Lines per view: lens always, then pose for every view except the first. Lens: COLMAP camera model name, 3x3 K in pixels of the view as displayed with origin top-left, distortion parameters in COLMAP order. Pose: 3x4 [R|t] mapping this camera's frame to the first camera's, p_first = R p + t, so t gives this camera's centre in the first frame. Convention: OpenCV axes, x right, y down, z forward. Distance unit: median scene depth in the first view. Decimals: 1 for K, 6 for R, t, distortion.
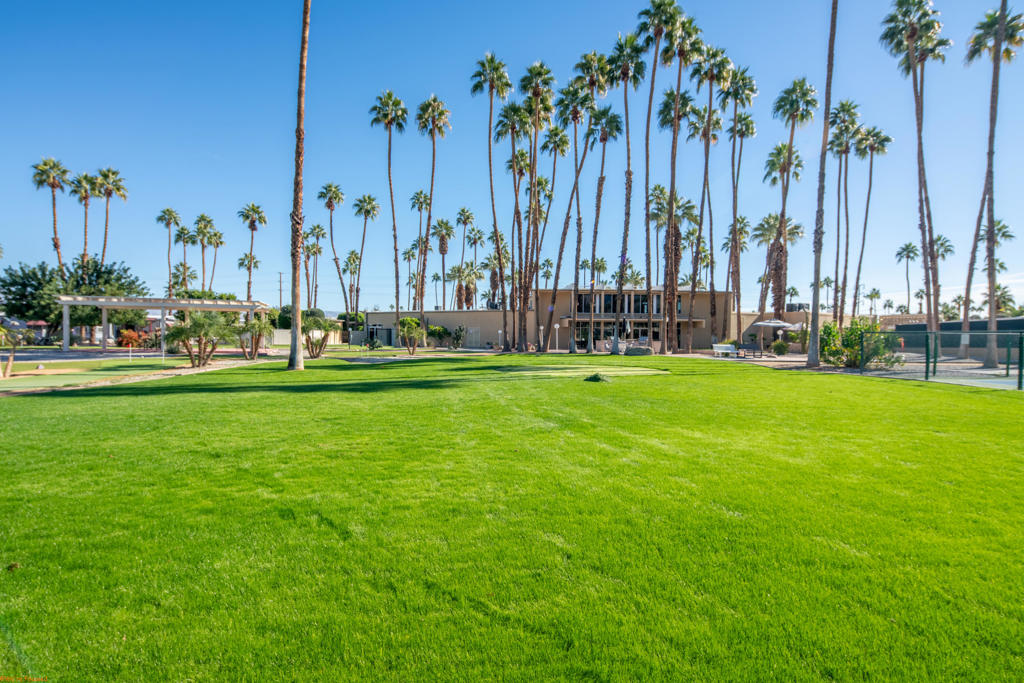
lens RADIAL K [[495.7, 0, 512.0], [0, 495.7, 341.5], [0, 0, 1]] dist [0.002258, -0.000227]
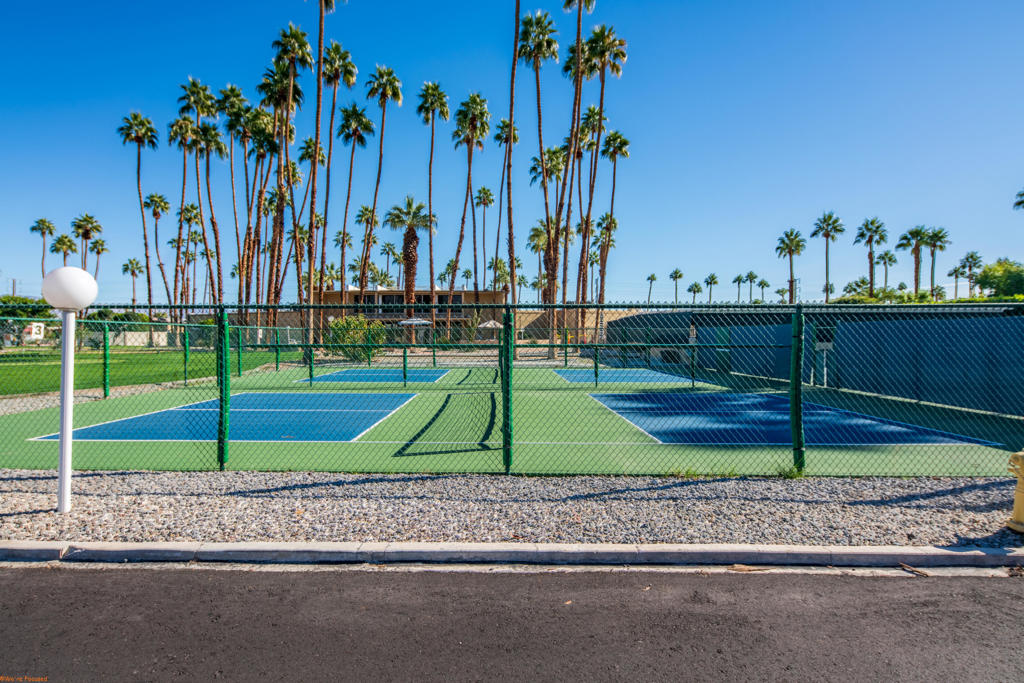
lens RADIAL K [[495.7, 0, 512.0], [0, 495.7, 341.5], [0, 0, 1]] dist [0.002258, -0.000227]
pose [[0.999333, -0.011635, -0.034606, 0.423338], [0.011833, 0.999915, 0.005505, 0.003679], [0.034539, -0.005911, 0.999386, -0.047897]]
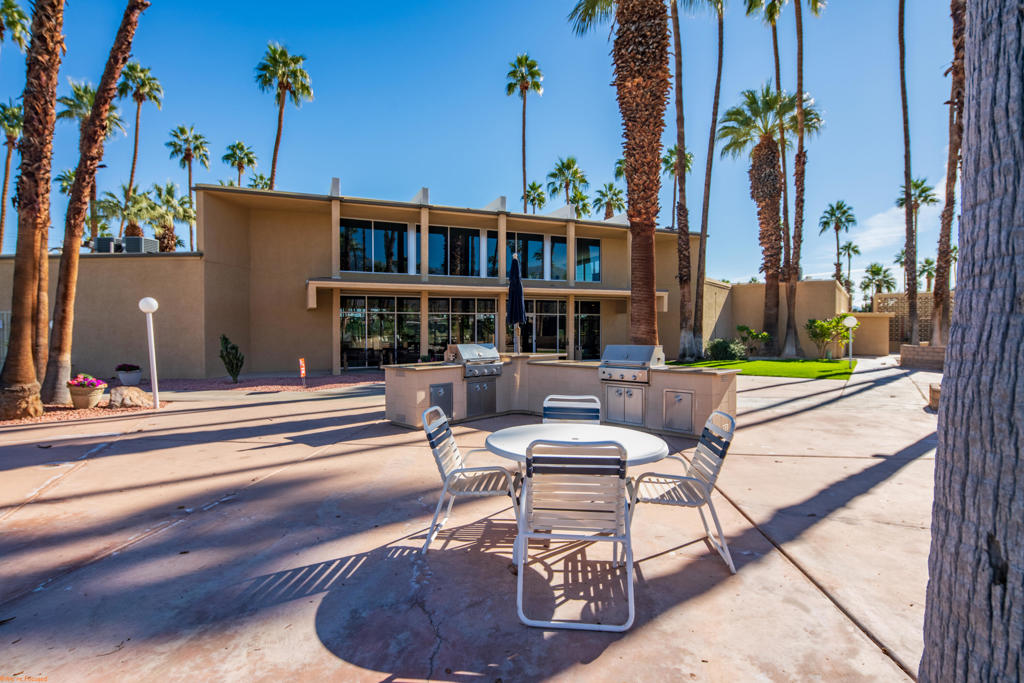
lens RADIAL K [[495.7, 0, 512.0], [0, 495.7, 341.5], [0, 0, 1]] dist [0.002258, -0.000227]
pose [[0.943682, -0.020093, 0.330242, 0.102891], [0.012534, 0.999609, 0.025004, -0.015201], [-0.330616, -0.019457, 0.943565, 0.535378]]
